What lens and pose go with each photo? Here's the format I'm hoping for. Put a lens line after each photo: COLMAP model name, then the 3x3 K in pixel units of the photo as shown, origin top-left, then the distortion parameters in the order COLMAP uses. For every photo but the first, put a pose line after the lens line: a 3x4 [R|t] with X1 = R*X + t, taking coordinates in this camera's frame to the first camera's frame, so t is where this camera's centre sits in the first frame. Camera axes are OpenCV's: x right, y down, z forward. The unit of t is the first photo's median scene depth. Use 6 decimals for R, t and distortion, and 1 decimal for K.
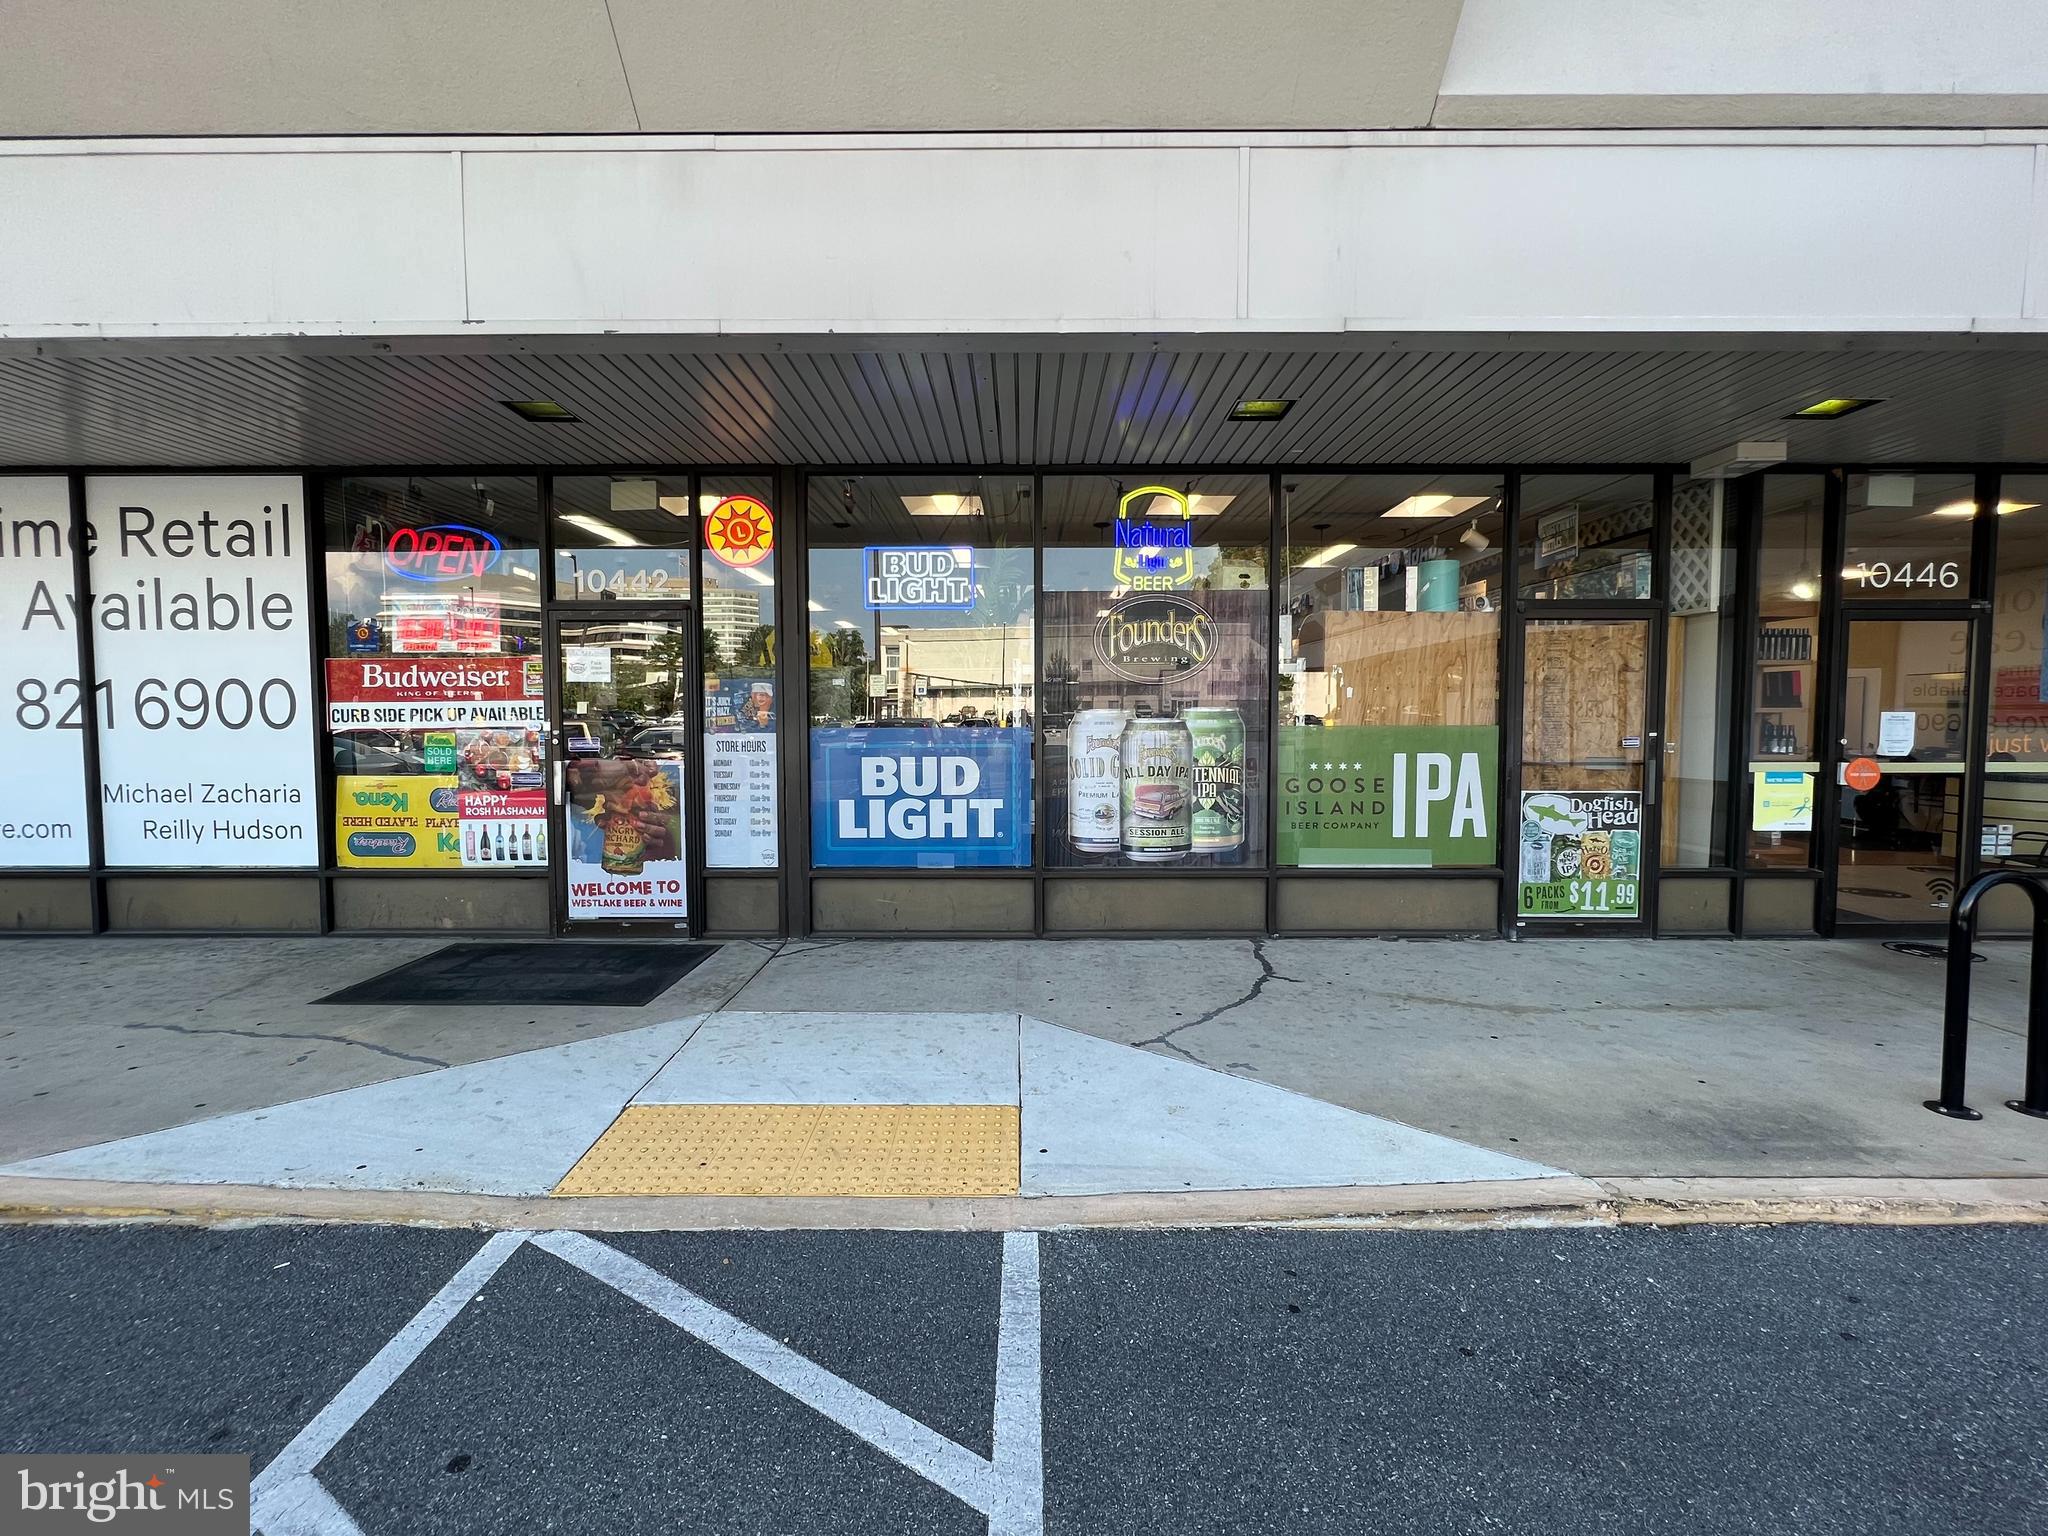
lens RADIAL K [[824.0, 0, 1024.2], [0, 824.0, 762.0], [0, 0, 1]] dist [0.002029, -0.000329]
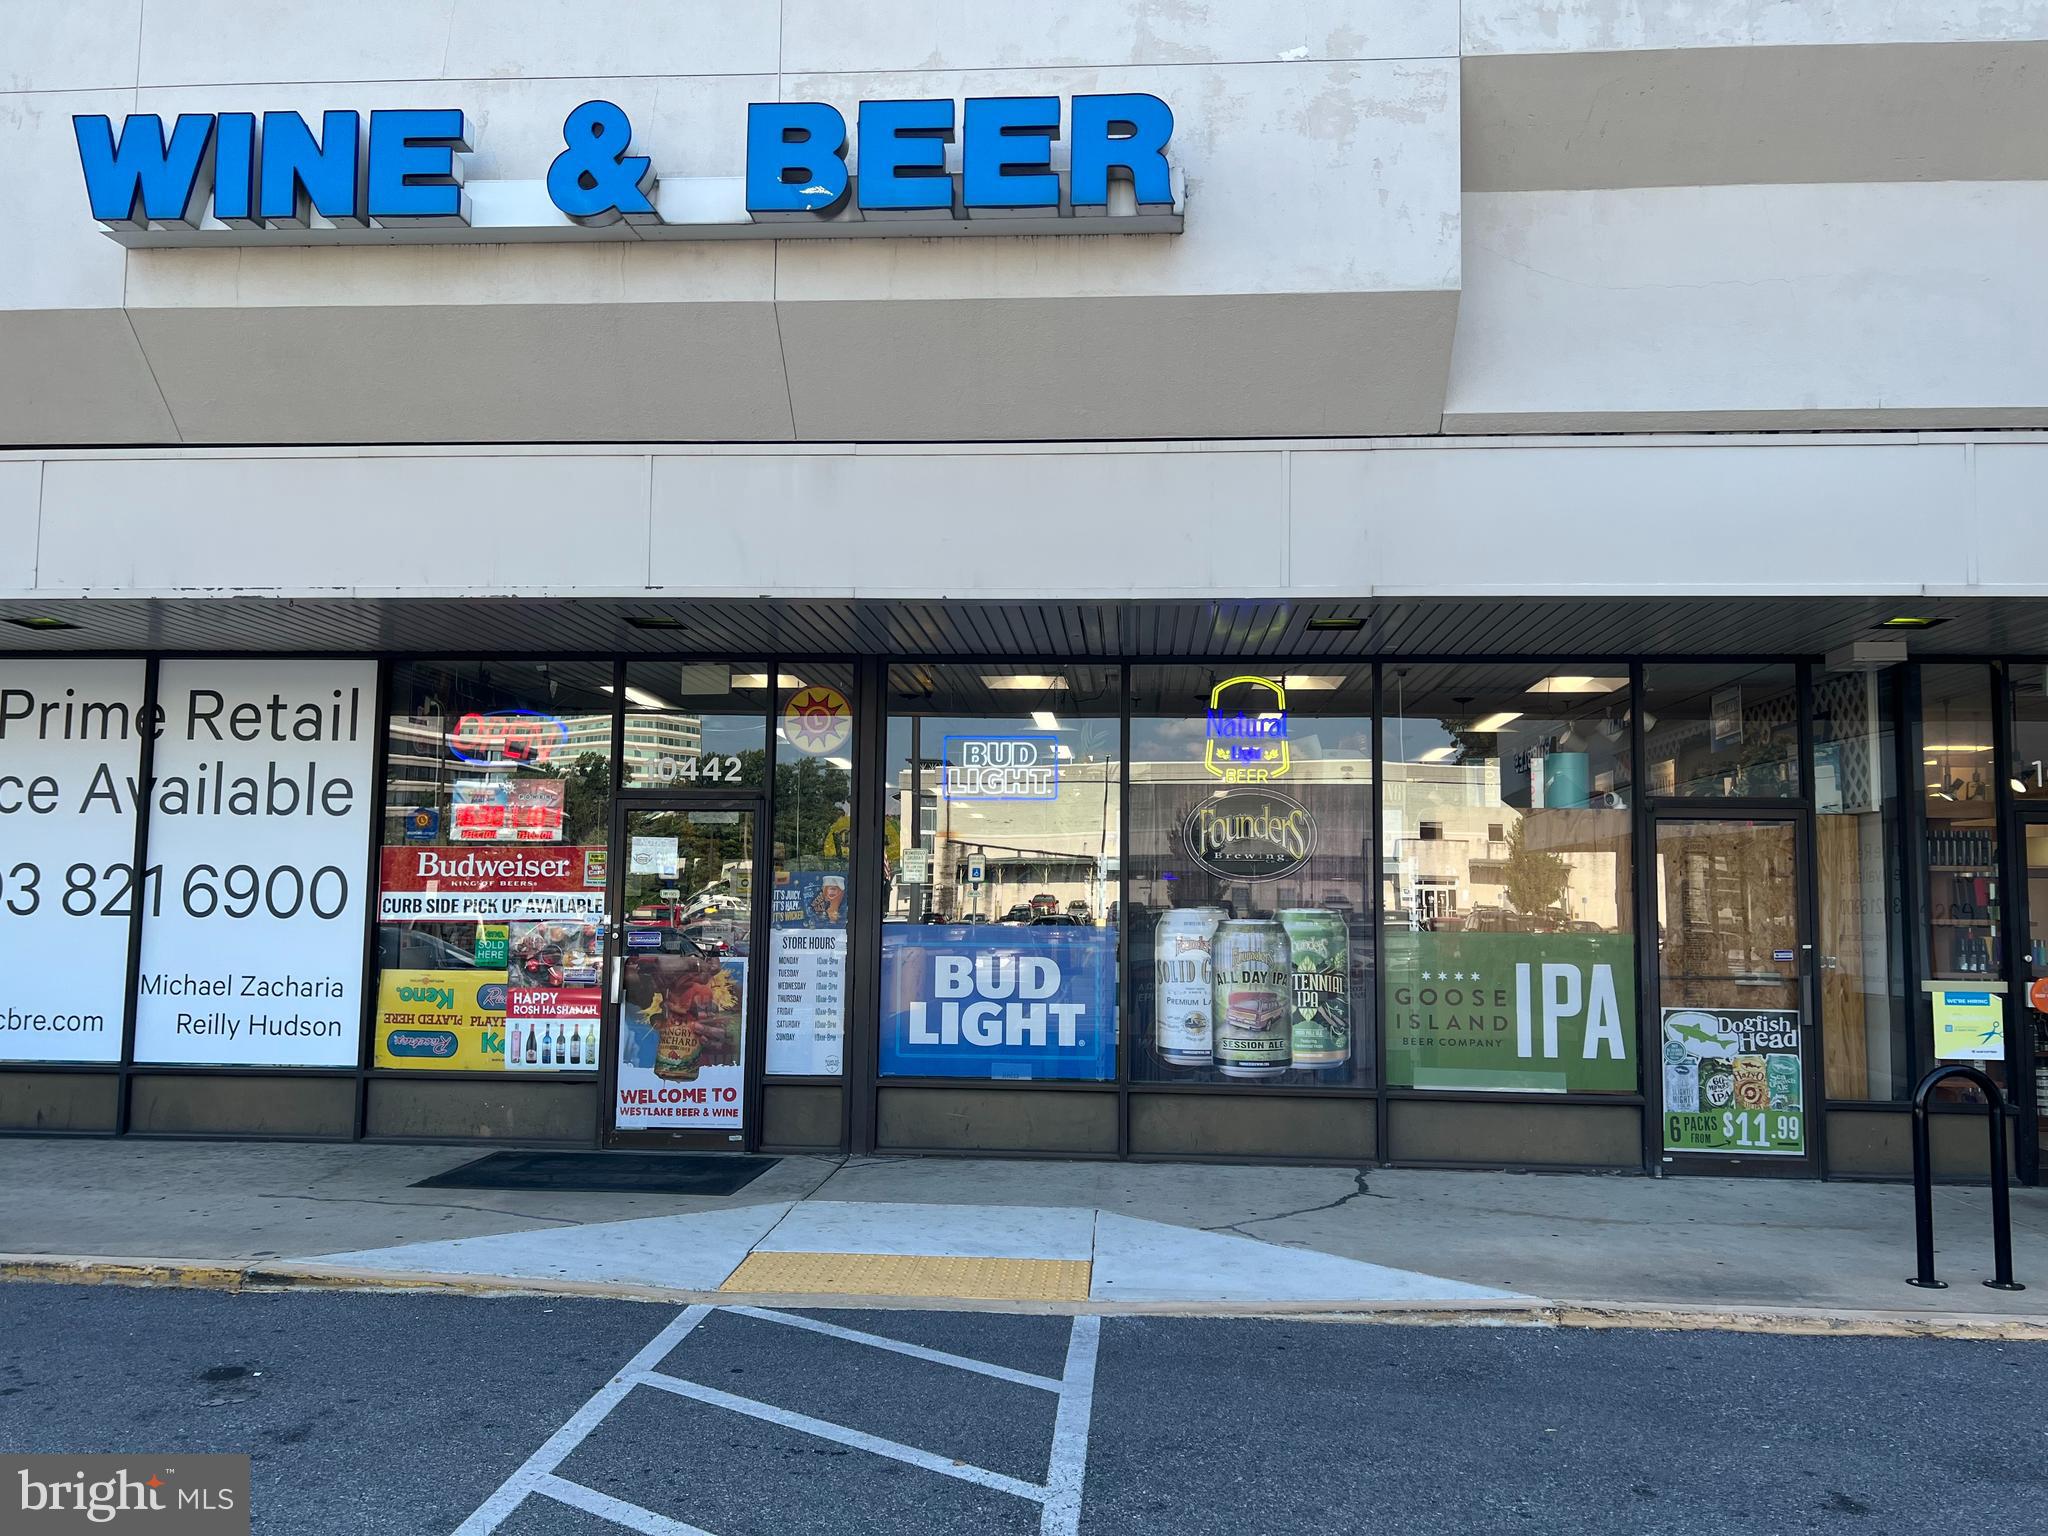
lens RADIAL K [[1555.4, 0, 1025.2], [0, 1555.4, 769.3], [0, 0, 1]] dist [0.038092, -0.023527]
pose [[0.996918, 0.006800, -0.078150, 0.042192], [-0.018117, 0.989262, -0.145029, 0.038423], [0.076325, 0.145998, 0.986336, -0.774765]]
